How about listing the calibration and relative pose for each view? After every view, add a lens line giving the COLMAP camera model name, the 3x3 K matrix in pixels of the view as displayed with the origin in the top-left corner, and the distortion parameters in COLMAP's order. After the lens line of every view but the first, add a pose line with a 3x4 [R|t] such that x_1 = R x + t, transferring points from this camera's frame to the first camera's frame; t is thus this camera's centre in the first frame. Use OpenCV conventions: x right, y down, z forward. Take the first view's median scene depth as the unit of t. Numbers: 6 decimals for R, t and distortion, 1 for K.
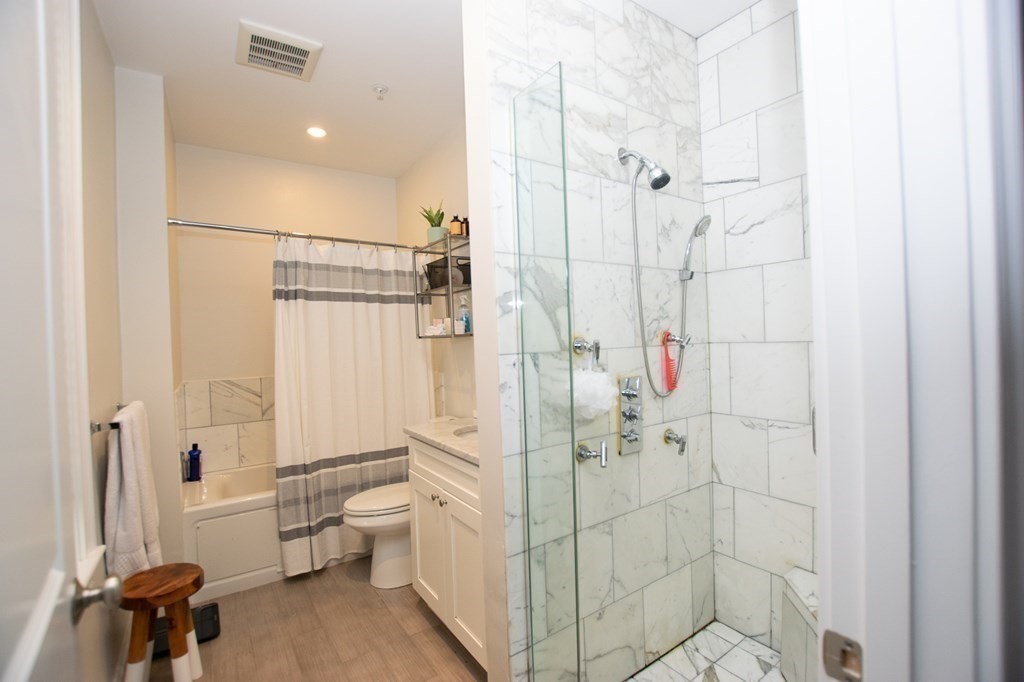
lens RADIAL K [[451.7, 0, 512.0], [0, 451.7, 340.2], [0, 0, 1]] dist [-0.013996, -0.001220]
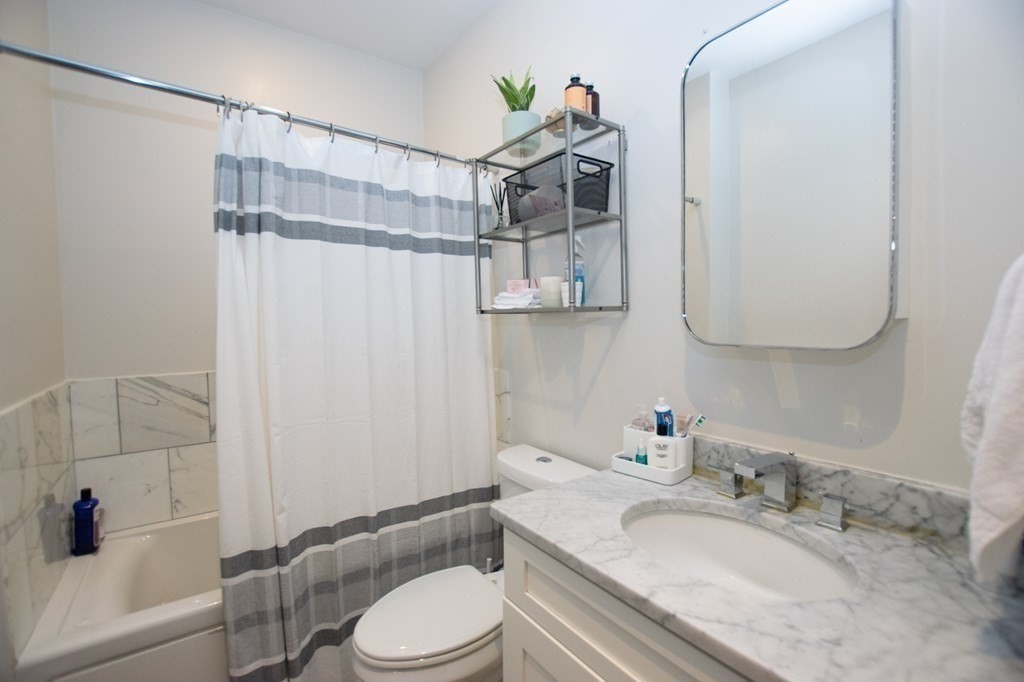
lens RADIAL K [[451.7, 0, 513.3], [0, 451.7, 341.1], [0, 0, 1]] dist [-0.013996, -0.001220]
pose [[0.999136, 0.018456, 0.037244, -0.193857], [-0.019892, 0.999058, 0.038569, 0.008176], [-0.036497, -0.039277, 0.998562, 0.442026]]
